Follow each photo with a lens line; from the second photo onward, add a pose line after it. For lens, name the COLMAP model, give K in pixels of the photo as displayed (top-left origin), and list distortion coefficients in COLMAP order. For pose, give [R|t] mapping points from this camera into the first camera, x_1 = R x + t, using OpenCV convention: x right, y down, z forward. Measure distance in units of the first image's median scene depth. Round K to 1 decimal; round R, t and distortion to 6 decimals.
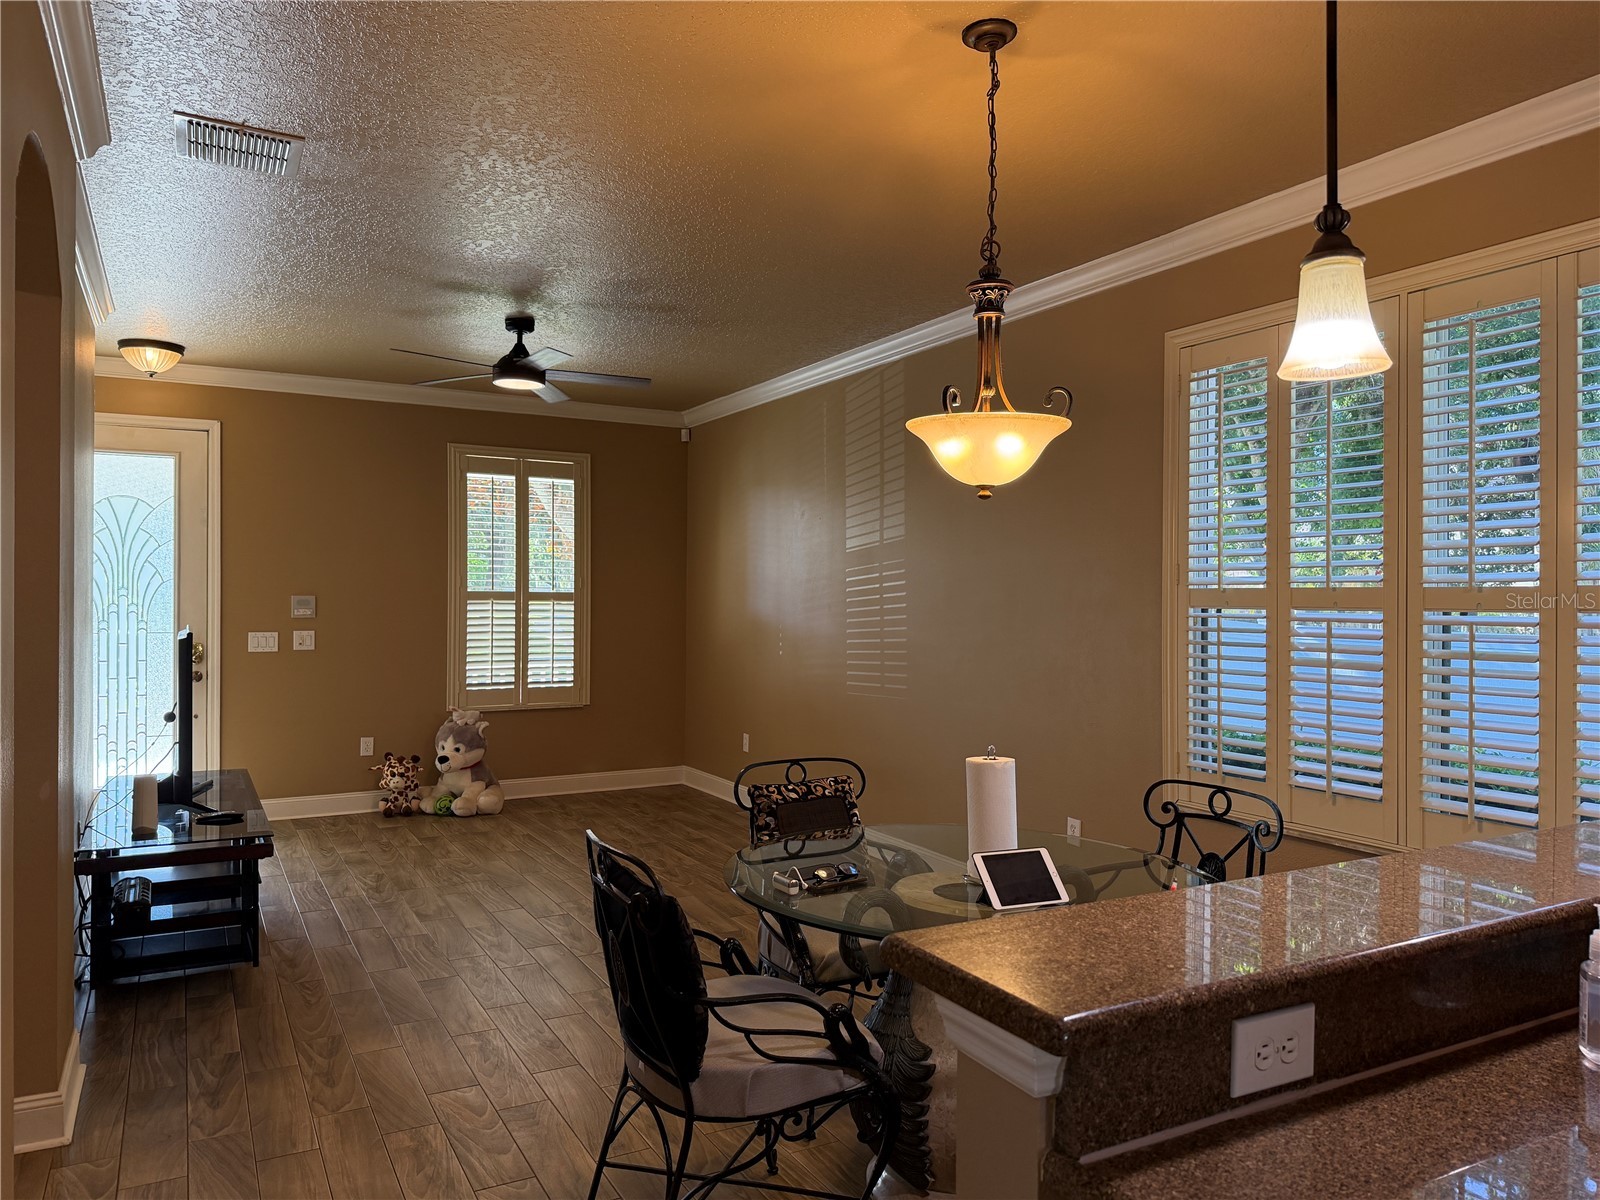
lens RADIAL K [[1109.6, 0, 792.0], [0, 1109.6, 604.9], [0, 0, 1]] dist [0.063665, -0.079439]
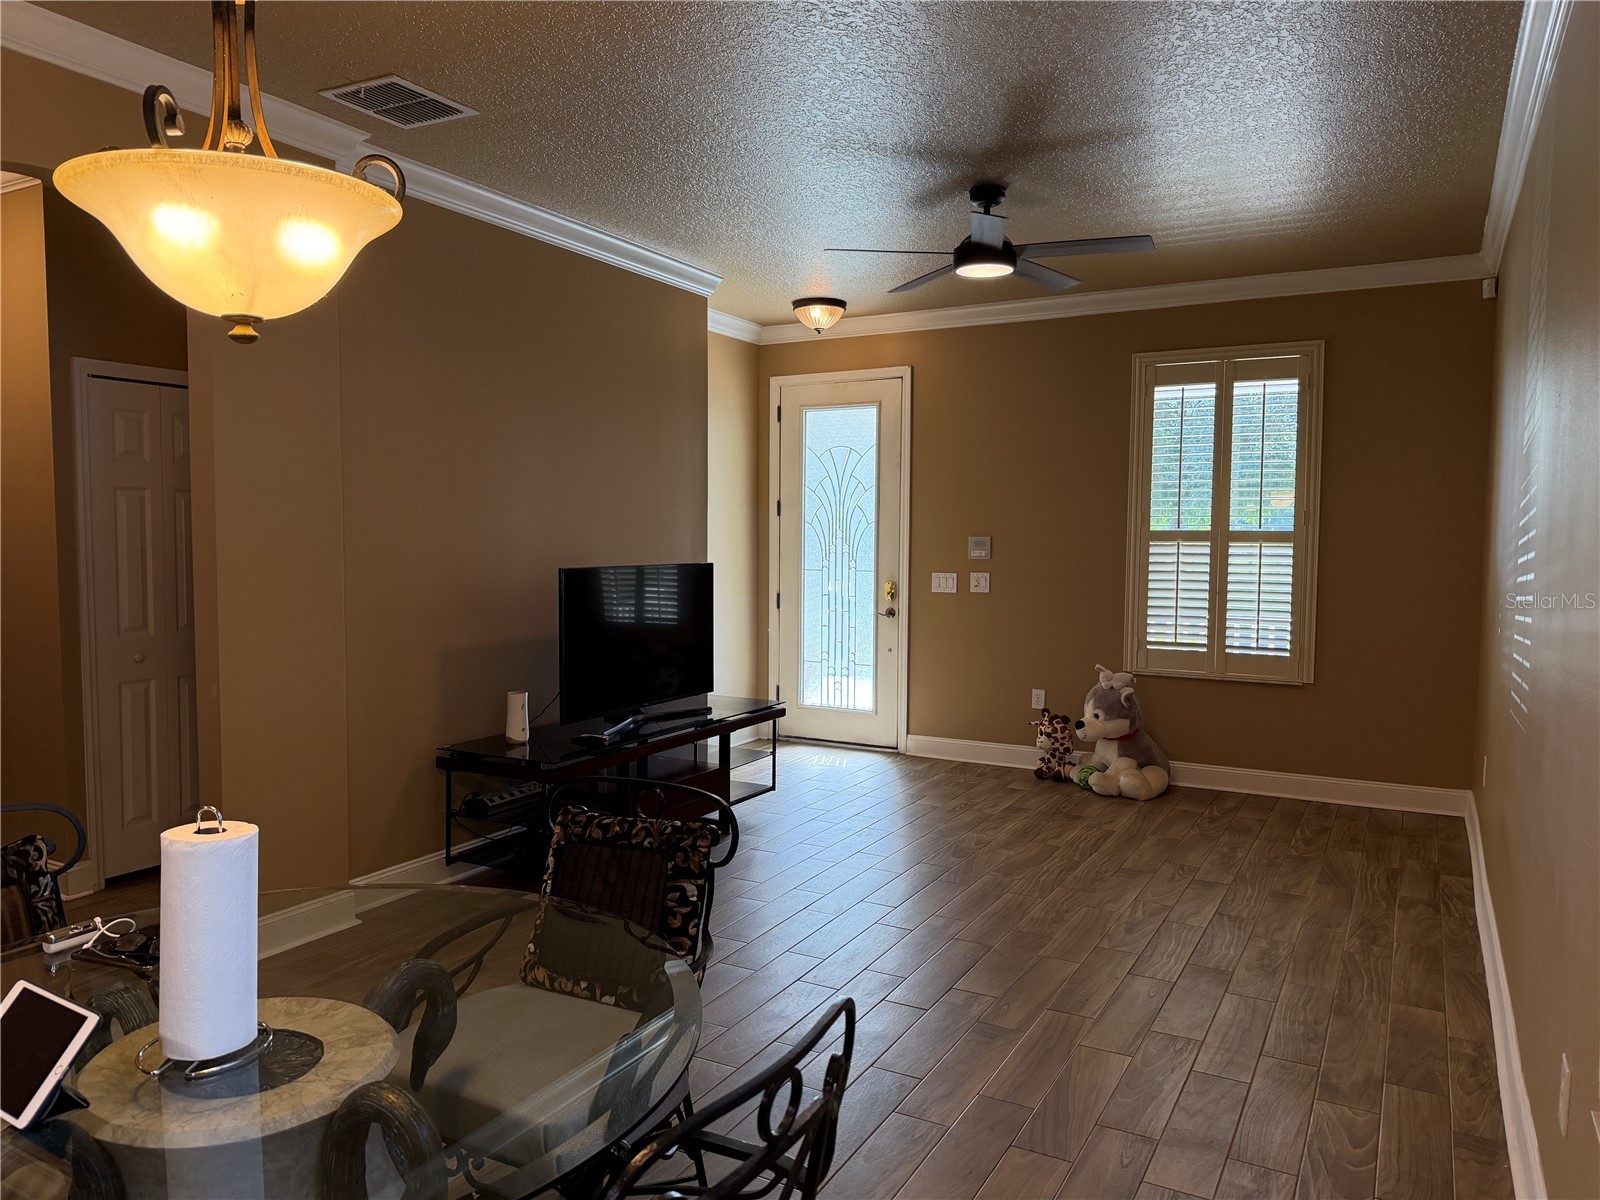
lens RADIAL K [[1109.6, 0, 794.0], [0, 1109.6, 604.3], [0, 0, 1]] dist [0.063665, -0.079439]
pose [[0.532187, 0.049002, -0.845208, 0.293515], [-0.007553, 0.998559, 0.053137, 0.000466], [0.846593, -0.021895, 0.531790, 0.348579]]
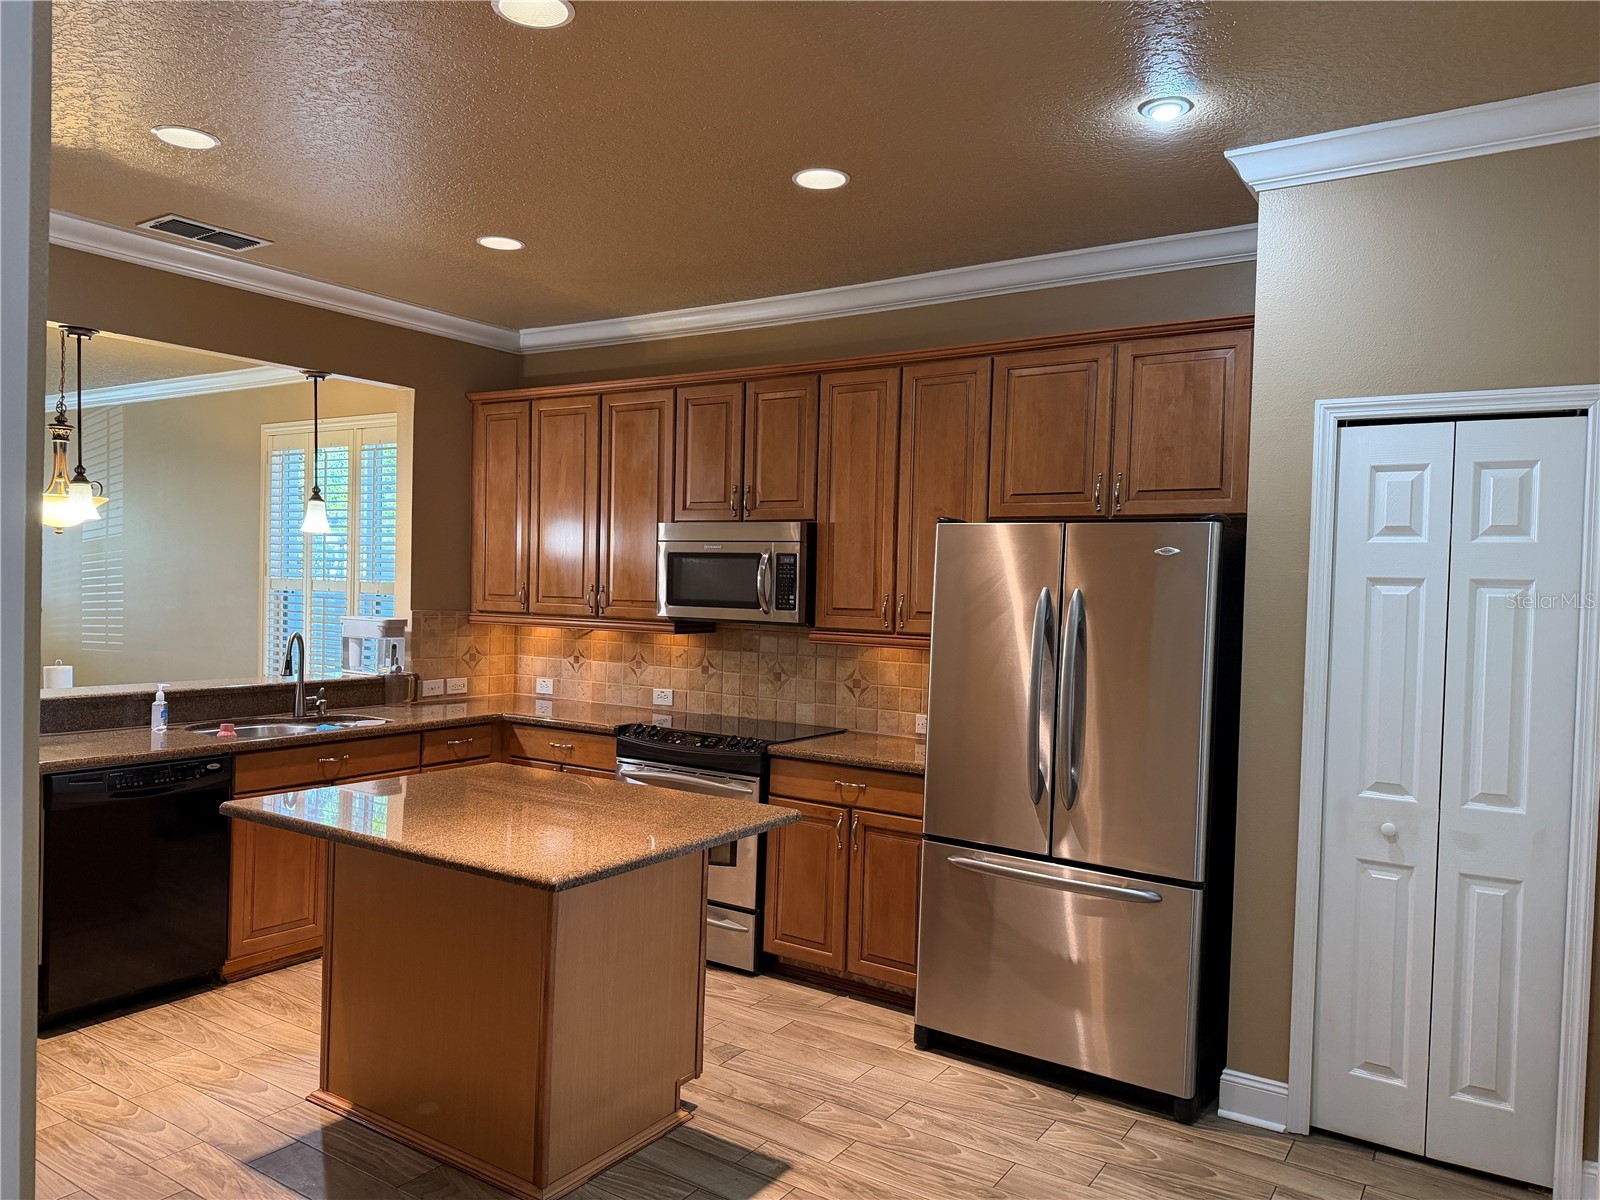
lens RADIAL K [[1109.6, 0, 803.6], [0, 1109.6, 592.9], [0, 0, 1]] dist [0.063665, -0.079439]
pose [[0.878530, 0.012255, 0.477530, 0.145632], [-0.018315, 0.999800, 0.008036, -0.012400], [-0.477336, -0.015806, 0.878579, -0.516062]]
